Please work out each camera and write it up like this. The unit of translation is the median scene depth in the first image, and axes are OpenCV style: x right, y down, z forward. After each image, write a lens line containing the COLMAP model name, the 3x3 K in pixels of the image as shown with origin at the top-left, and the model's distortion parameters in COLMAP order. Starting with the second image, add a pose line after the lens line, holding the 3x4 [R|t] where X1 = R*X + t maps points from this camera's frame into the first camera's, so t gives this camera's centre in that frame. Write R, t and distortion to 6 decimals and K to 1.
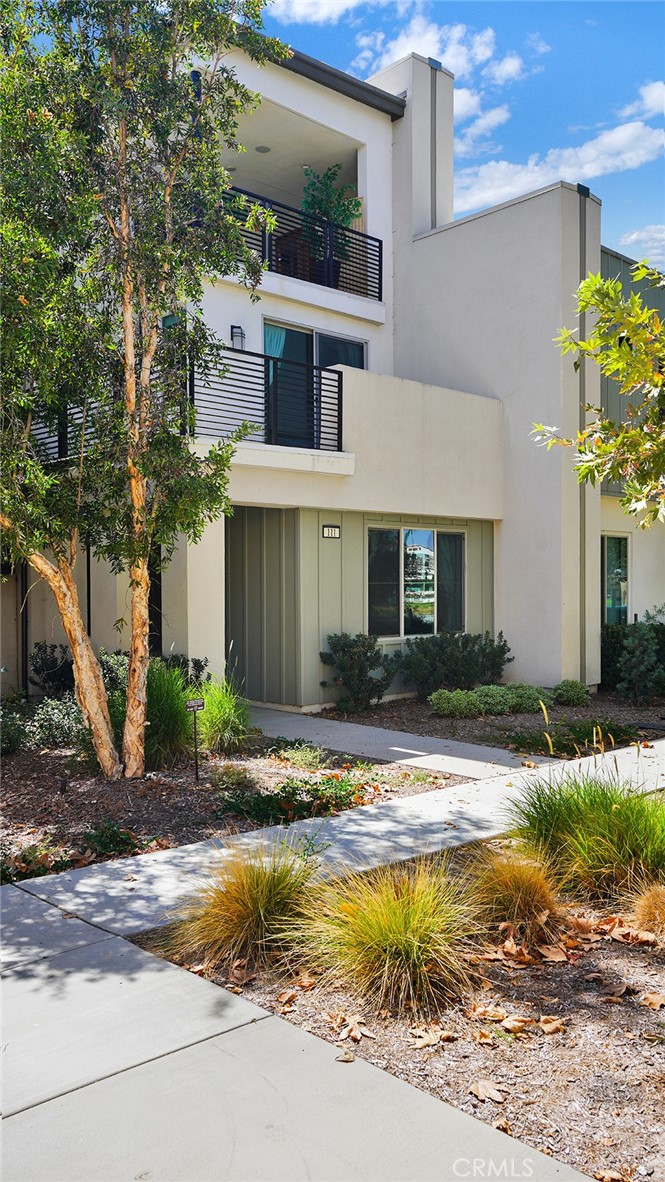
lens RADIAL K [[936.0, 0, 334.9], [0, 936.0, 551.2], [0, 0, 1]] dist [0.035400, -0.012111]
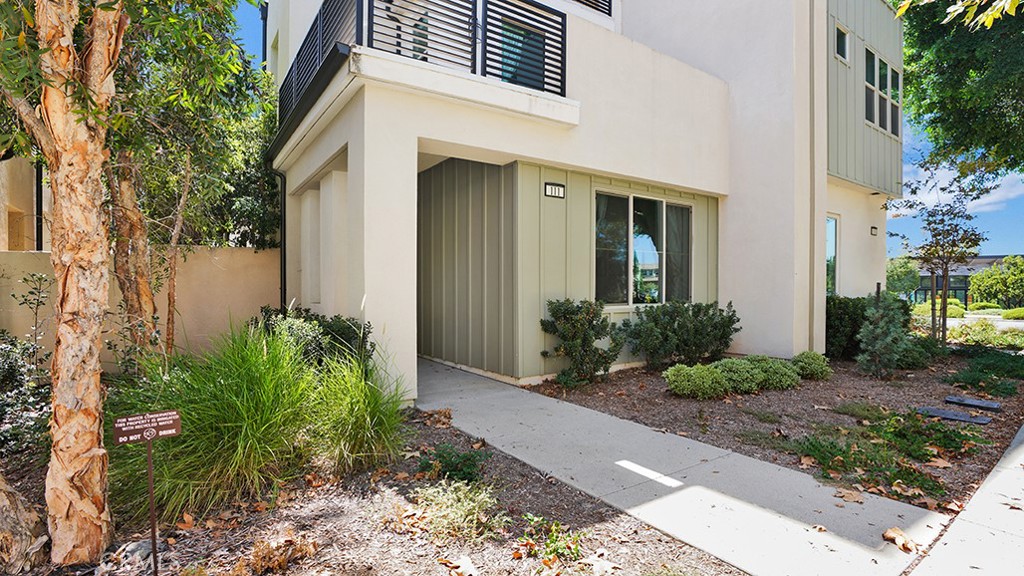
lens RADIAL K [[488.6, 0, 522.4], [0, 488.6, 295.3], [0, 0, 1]] dist [-0.058786, 0.017712]
pose [[0.991055, 0.004035, -0.133393, 0.033047], [0.002412, 0.998838, 0.048133, 0.067367], [0.133432, -0.048024, 0.989894, 0.578132]]
